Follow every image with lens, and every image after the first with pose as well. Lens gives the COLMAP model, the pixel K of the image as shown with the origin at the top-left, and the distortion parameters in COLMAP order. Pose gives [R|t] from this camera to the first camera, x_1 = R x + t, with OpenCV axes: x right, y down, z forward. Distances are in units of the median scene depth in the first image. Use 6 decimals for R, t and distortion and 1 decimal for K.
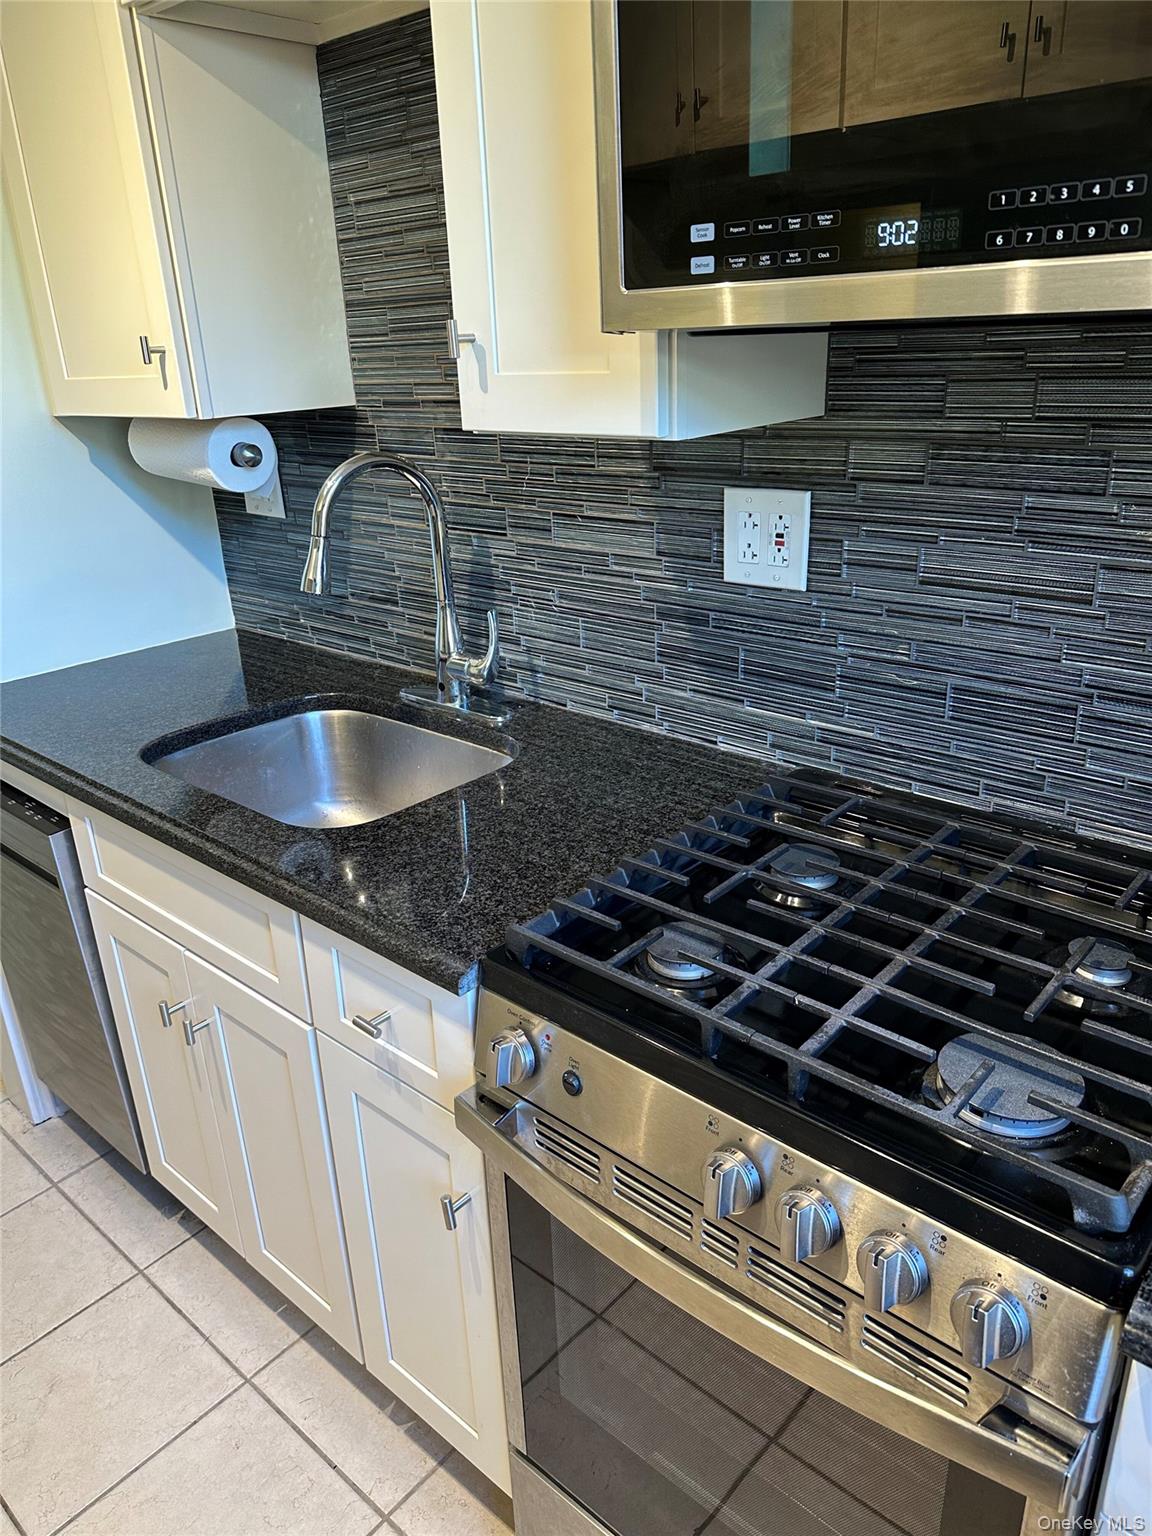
lens RADIAL K [[1099.1, 0, 572.7], [0, 1099.1, 800.8], [0, 0, 1]] dist [0.003493, -0.001078]
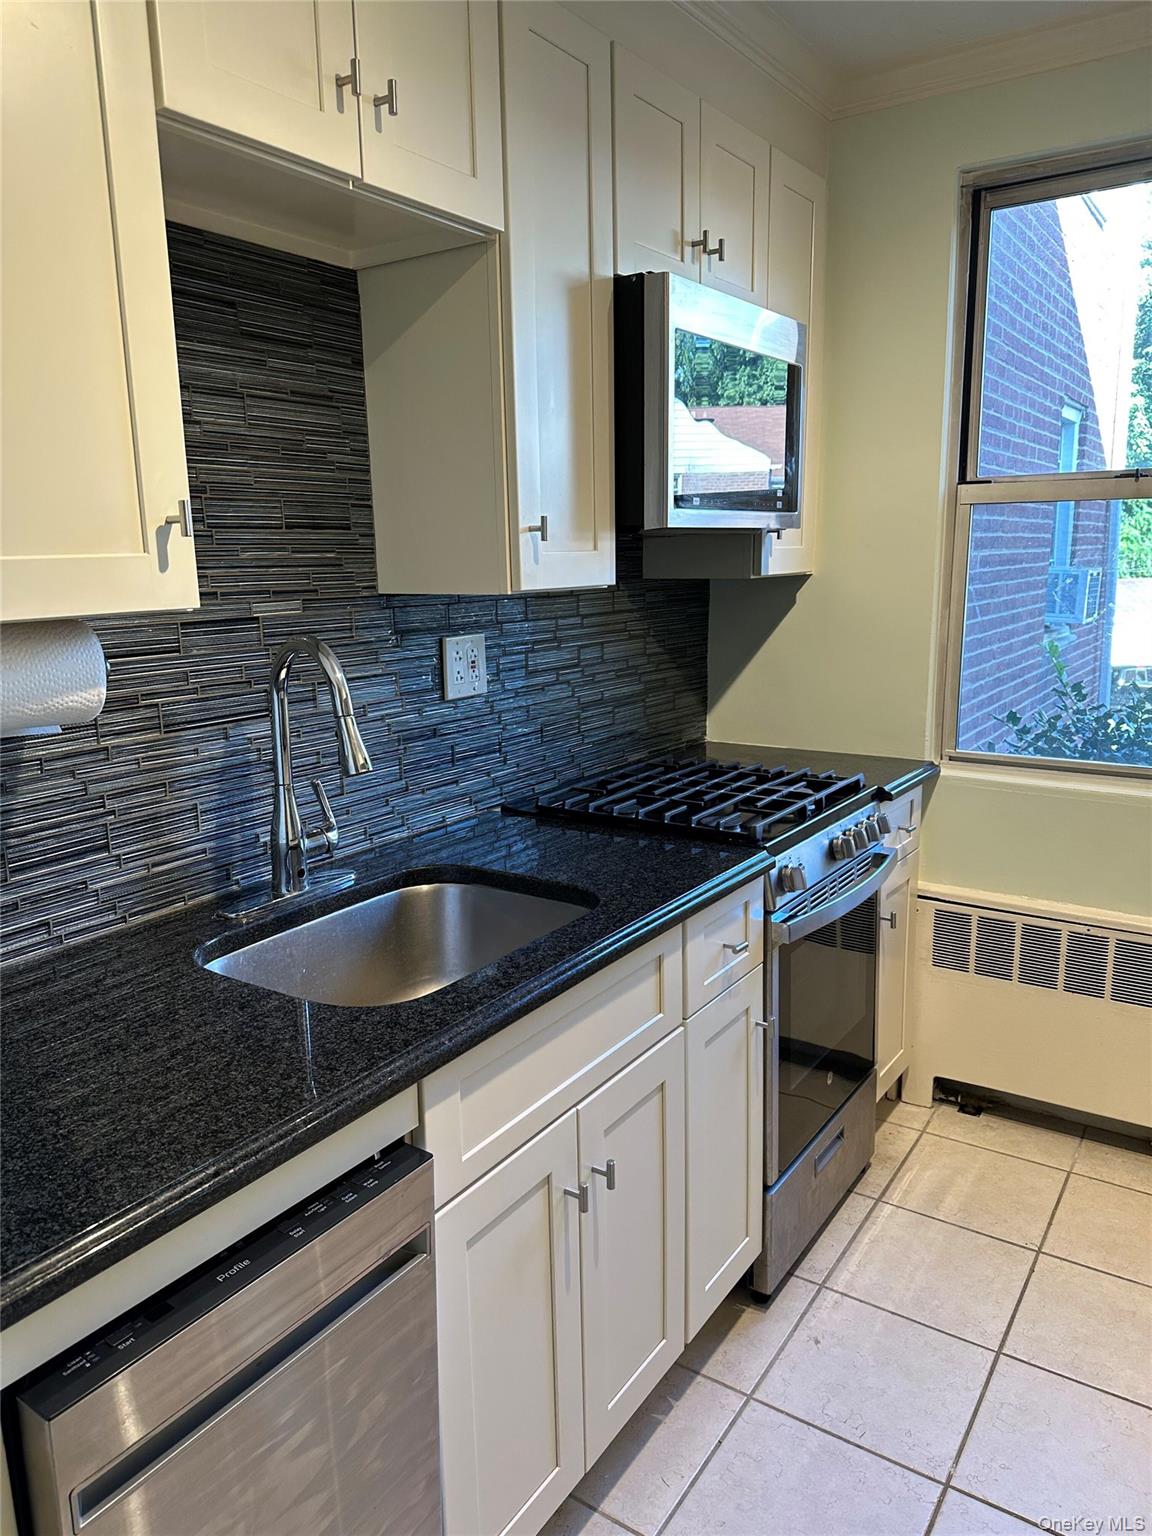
lens RADIAL K [[1072.1, 0, 576.0], [0, 1072.1, 768.0], [0, 0, 1]] dist [-0.001366, -0.001067]
pose [[-0.137366, -0.149561, 0.979164, -1.276462], [0.406307, 0.893034, 0.193405, -0.324777], [-0.903352, 0.424408, -0.061905, 0.973936]]
